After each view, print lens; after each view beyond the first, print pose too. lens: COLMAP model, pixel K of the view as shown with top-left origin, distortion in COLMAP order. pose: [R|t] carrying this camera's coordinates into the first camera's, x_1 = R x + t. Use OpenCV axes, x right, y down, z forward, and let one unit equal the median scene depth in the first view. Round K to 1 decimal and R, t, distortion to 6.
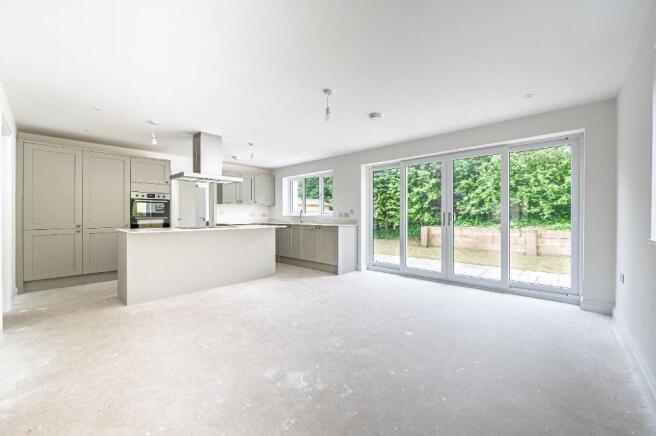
lens RADIAL K [[259.5, 0, 328.1], [0, 259.5, 215.5], [0, 0, 1]] dist [-0.001678, -0.000440]
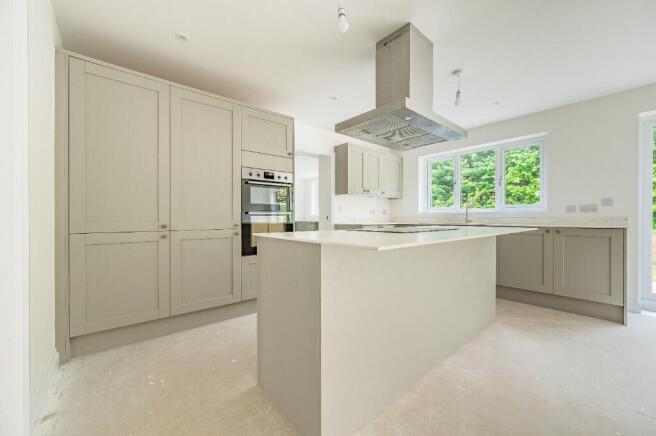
lens RADIAL K [[260.5, 0, 328.0], [0, 260.5, 218.0], [0, 0, 1]] dist [0.001753, 0.000051]
pose [[0.992586, -0.001111, -0.121539, -0.473668], [0.001343, 0.999997, 0.001830, 0.019056], [0.121536, -0.001979, 0.992585, 0.426708]]
